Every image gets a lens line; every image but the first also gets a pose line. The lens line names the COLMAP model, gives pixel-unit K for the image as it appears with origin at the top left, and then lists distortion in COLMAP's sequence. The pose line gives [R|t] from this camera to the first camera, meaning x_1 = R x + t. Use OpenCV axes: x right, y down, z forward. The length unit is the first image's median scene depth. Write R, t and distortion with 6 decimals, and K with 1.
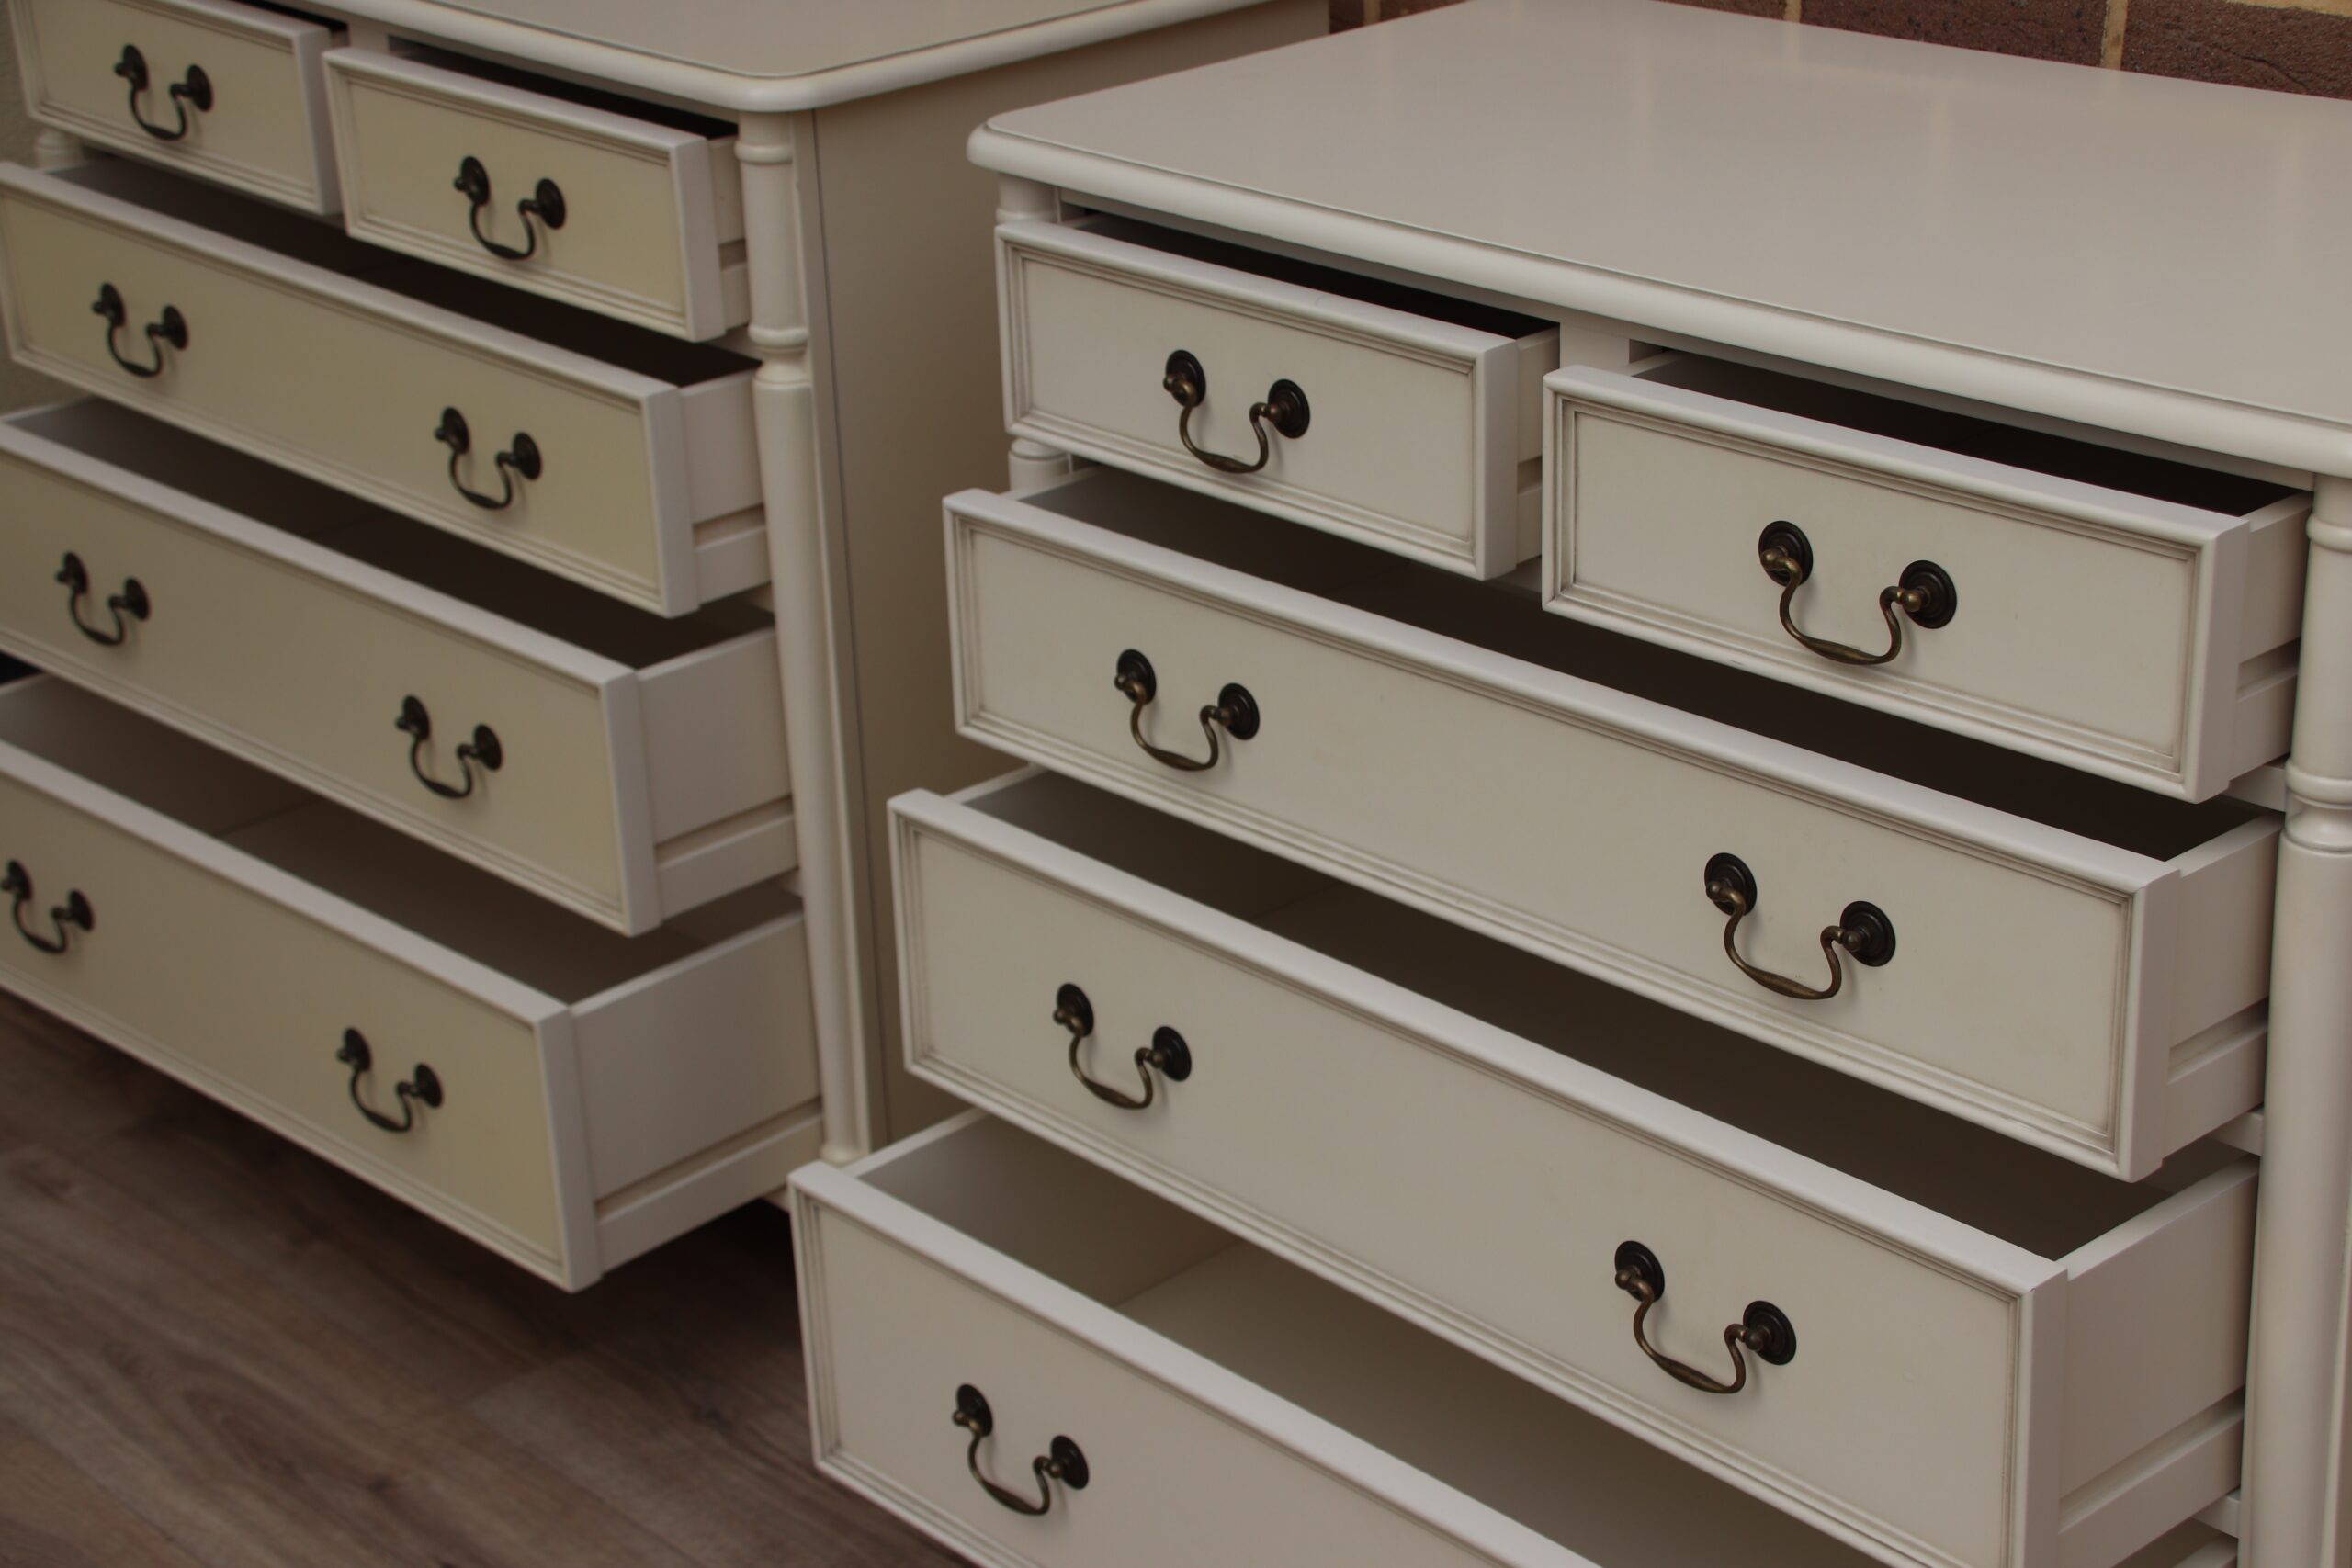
lens RADIAL K [[4021.7, 0, 1177.6], [0, 4021.7, 814.8], [0, 0, 1]] dist [0.194649, 0.970422]
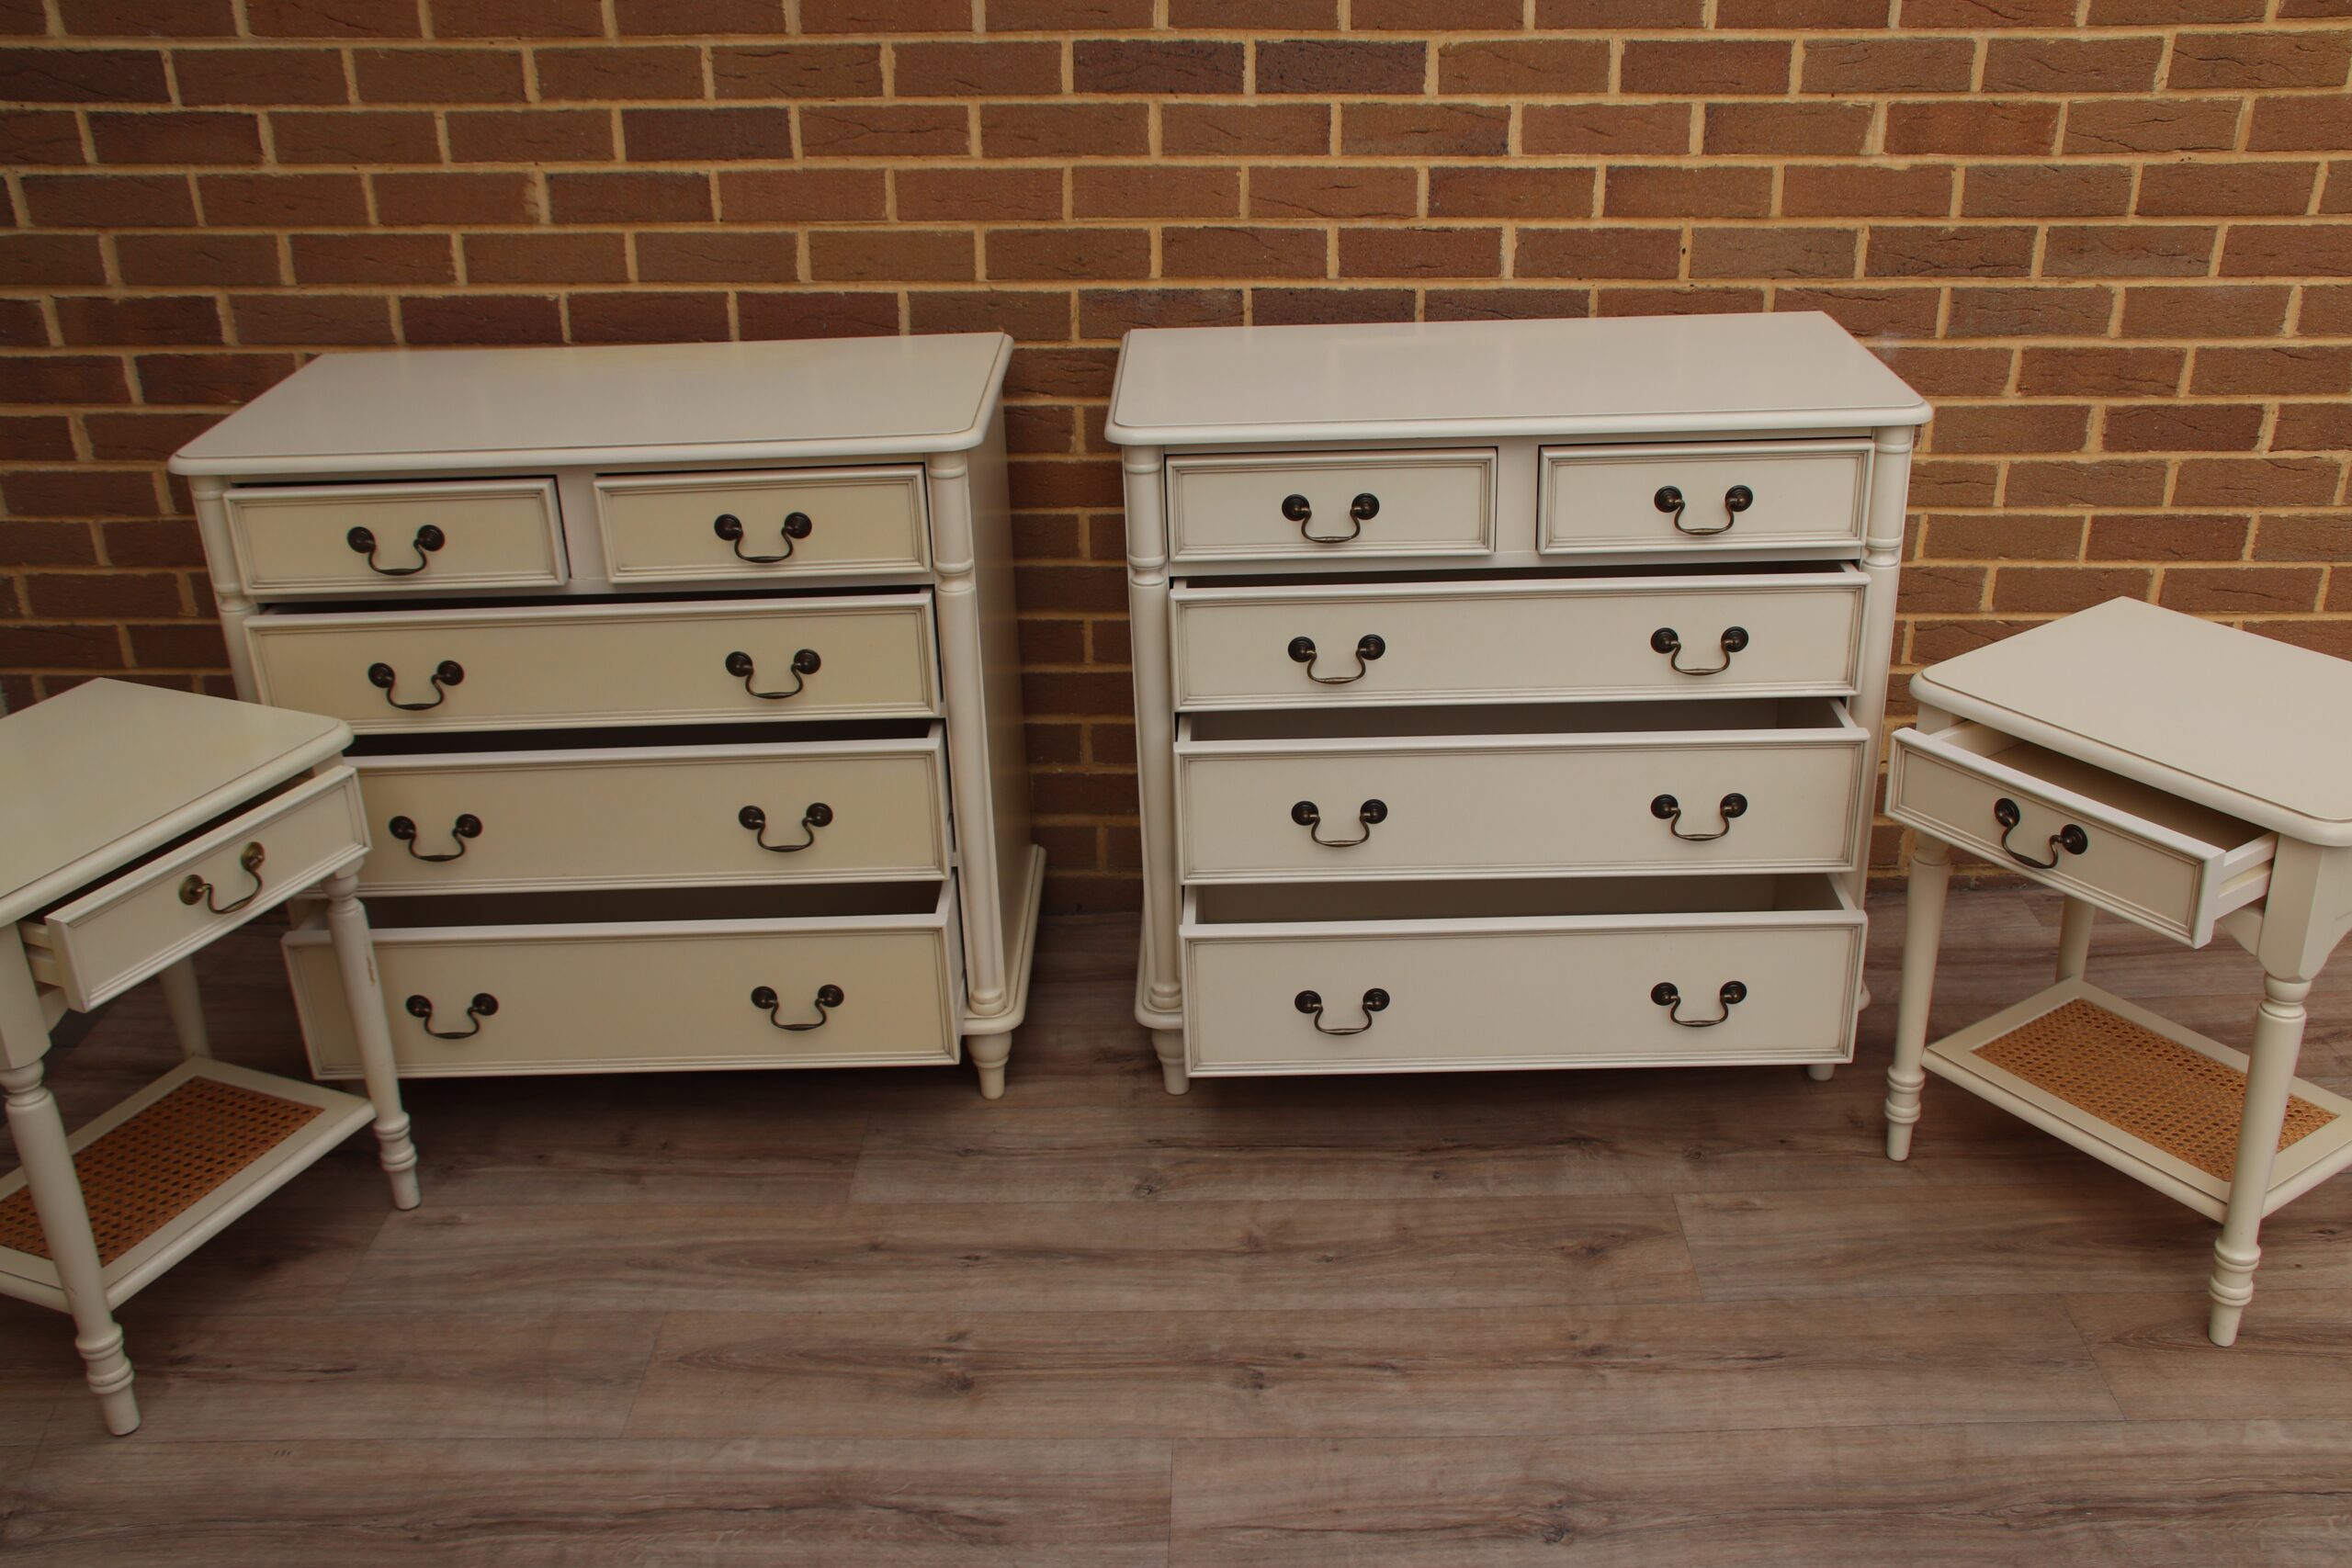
lens RADIAL K [[2226.4, 0, 1185.1], [0, 2226.4, 808.1], [0, 0, 1]] dist [-0.105295, 0.202771]
pose [[0.693356, -0.298132, 0.656029, -0.732680], [0.290333, 0.948814, 0.124336, -0.109091], [-0.659518, 0.104258, 0.744424, 0.172716]]
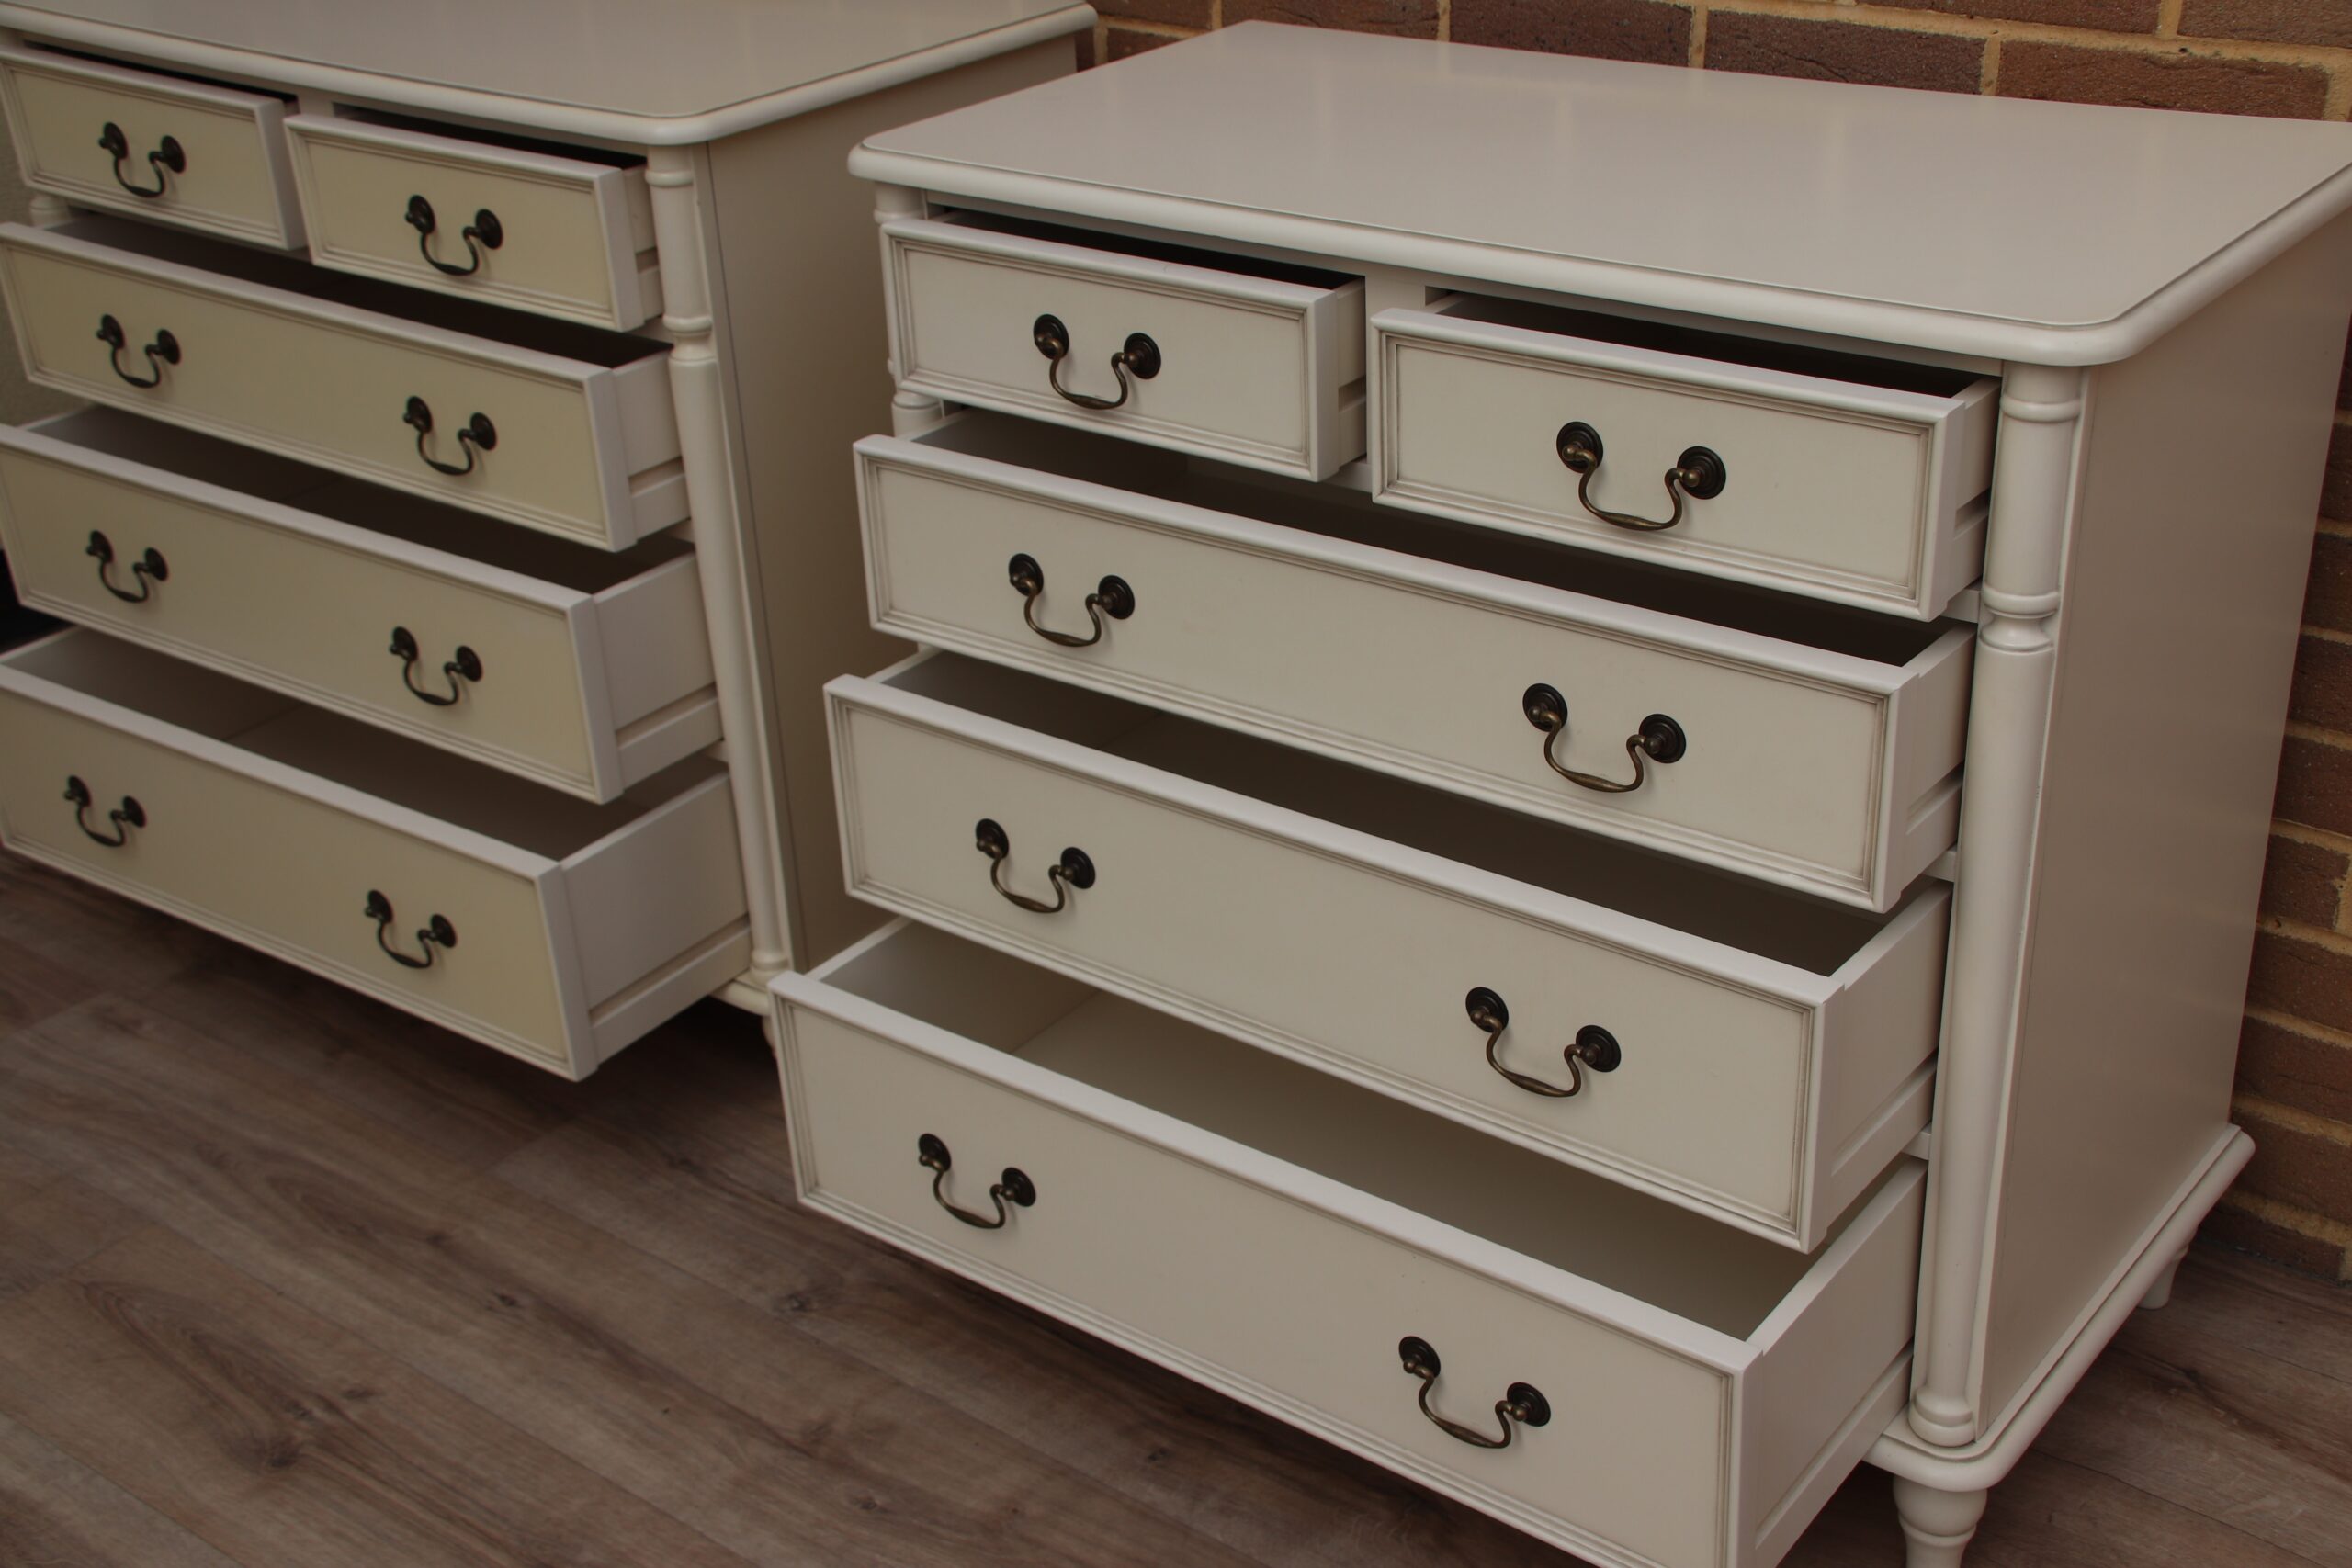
lens RADIAL K [[2806.8, 0, 1167.1], [0, 2806.8, 817.9], [0, 0, 1]] dist [-0.007780, 0.433543]
pose [[0.987517, -0.081394, 0.134851, -0.081404], [0.072685, 0.995013, 0.068304, -0.013584], [-0.139738, -0.057650, 0.988509, 0.100934]]
